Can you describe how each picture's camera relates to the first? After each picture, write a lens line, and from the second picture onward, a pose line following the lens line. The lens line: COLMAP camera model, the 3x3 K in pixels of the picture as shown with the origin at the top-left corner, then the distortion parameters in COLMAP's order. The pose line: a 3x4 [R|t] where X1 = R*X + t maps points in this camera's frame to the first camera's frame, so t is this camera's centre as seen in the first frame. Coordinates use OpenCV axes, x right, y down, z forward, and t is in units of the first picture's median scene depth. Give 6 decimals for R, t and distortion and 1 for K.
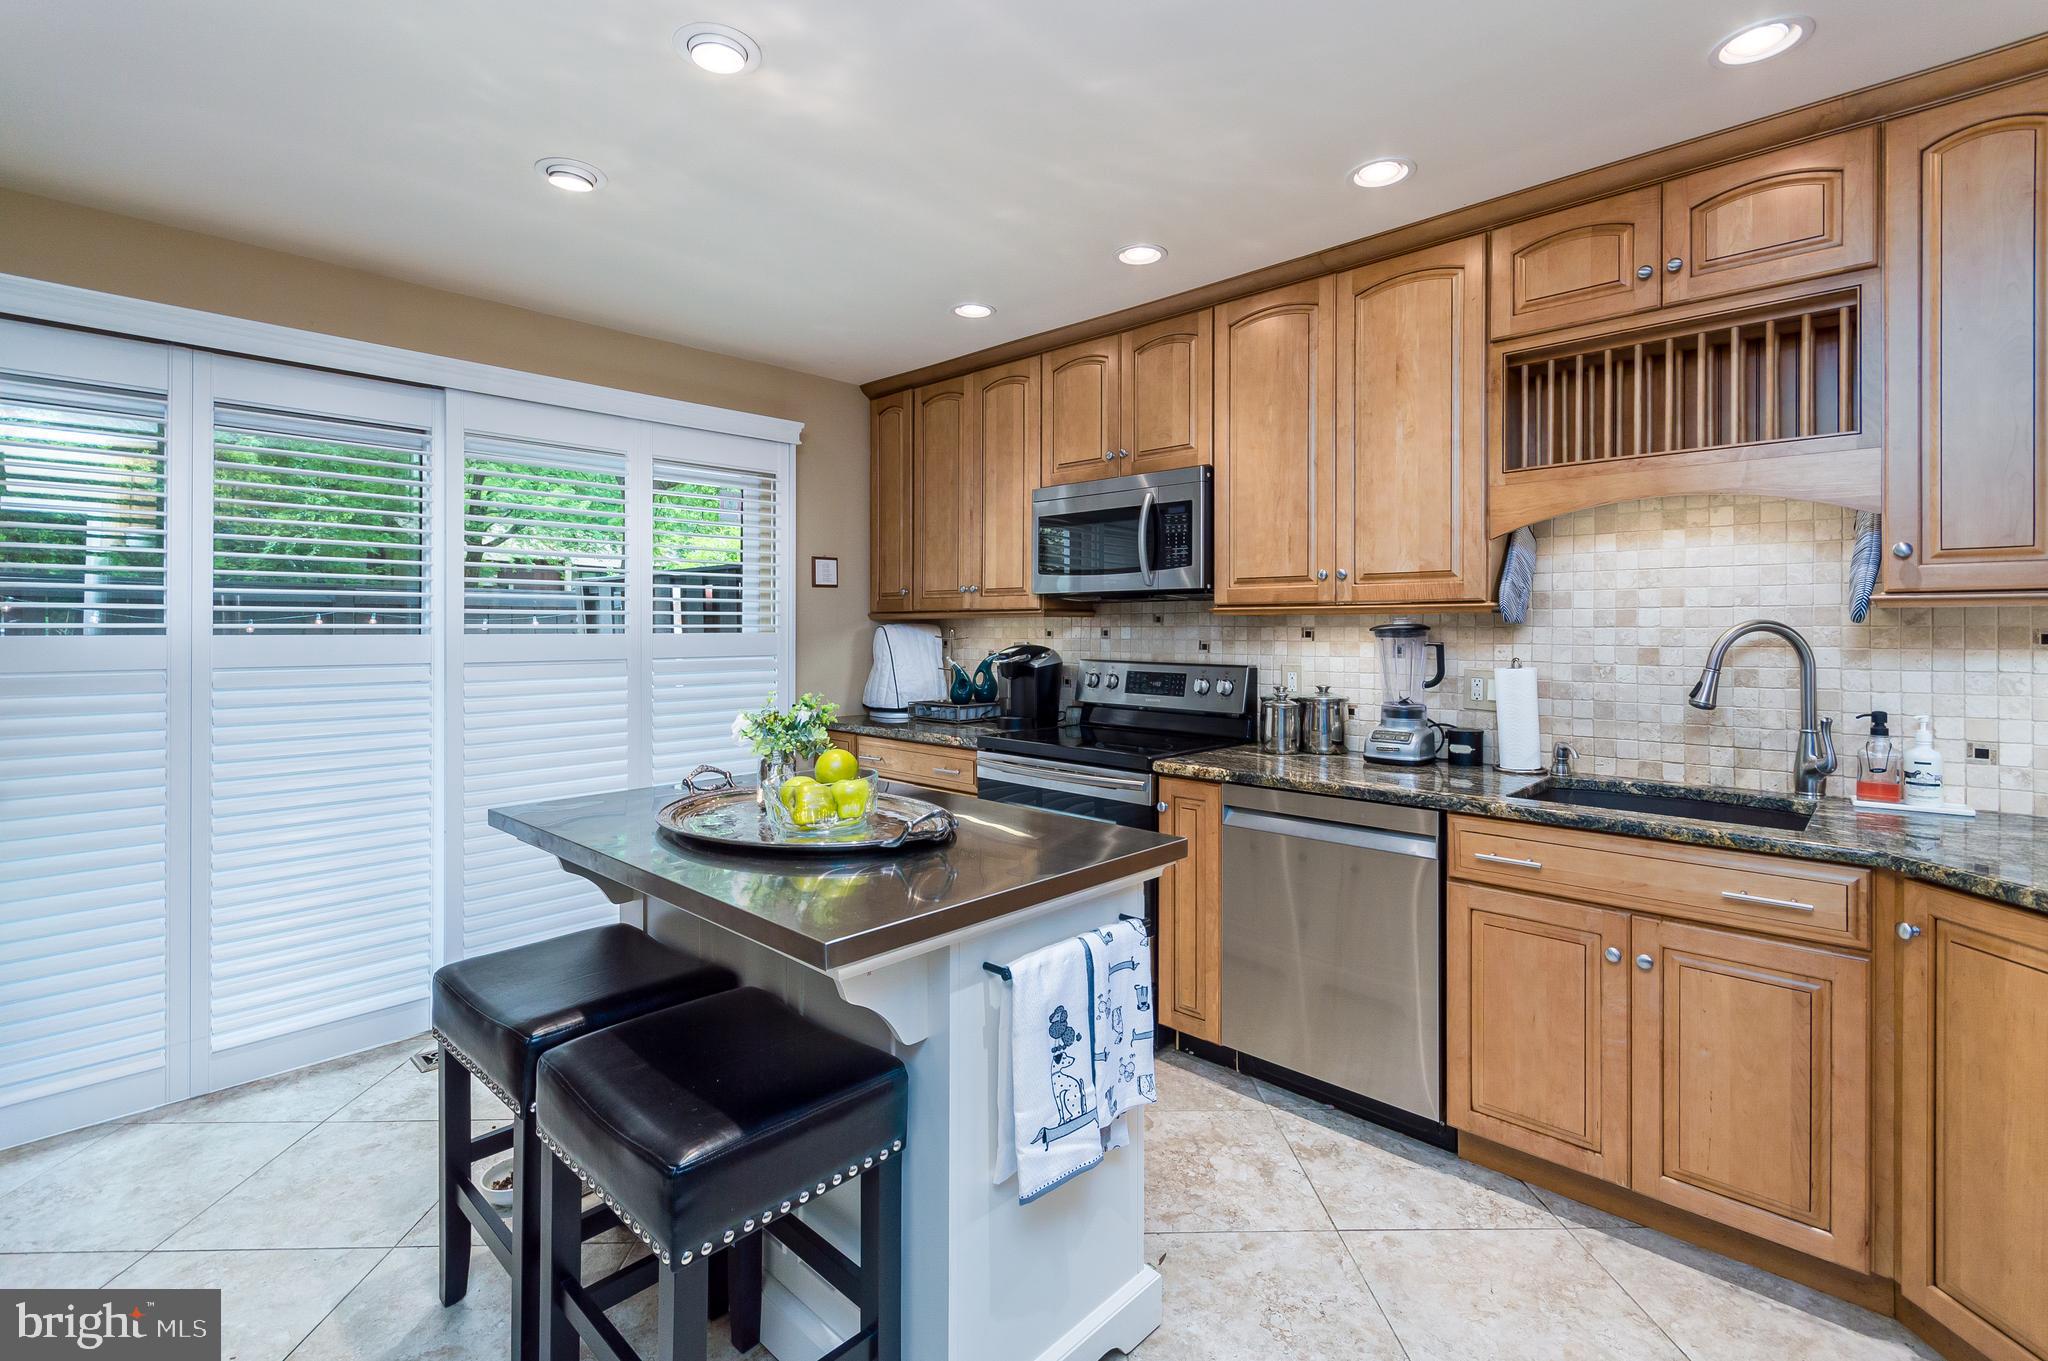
lens RADIAL K [[926.8, 0, 1051.5], [0, 926.8, 627.6], [0, 0, 1]] dist [-0.002225, -0.000092]
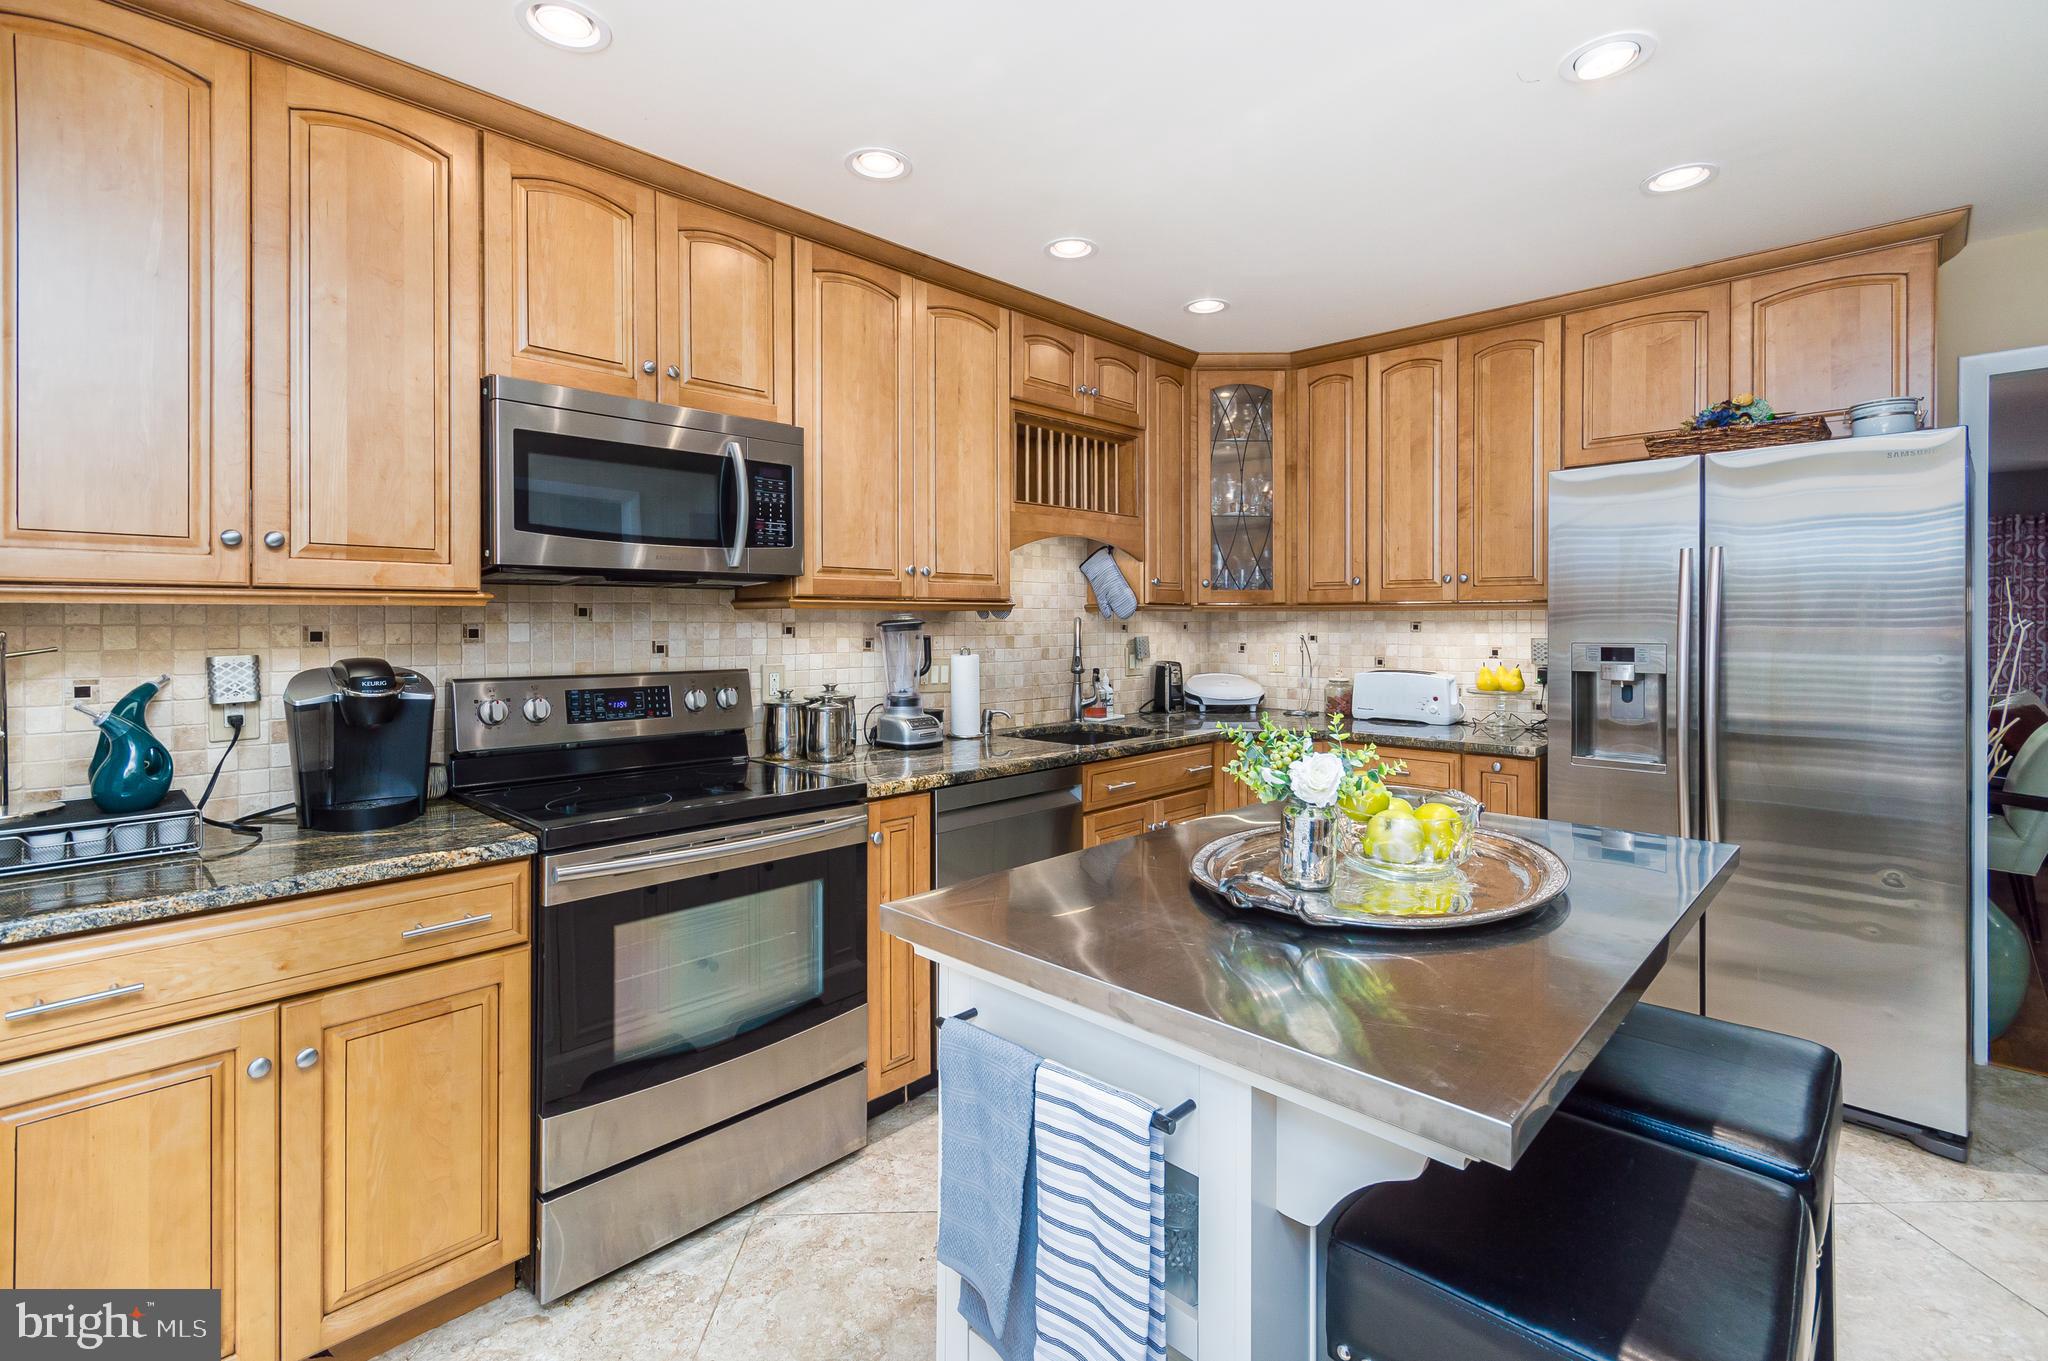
lens RADIAL K [[926.8, 0, 1046.7], [0, 926.8, 622.1], [0, 0, 1]] dist [-0.002225, -0.000092]
pose [[0.013039, -0.005079, 0.999902, -0.642640], [-0.000246, 0.999987, 0.005083, -0.005614], [-0.999915, -0.000312, 0.013037, 0.754771]]
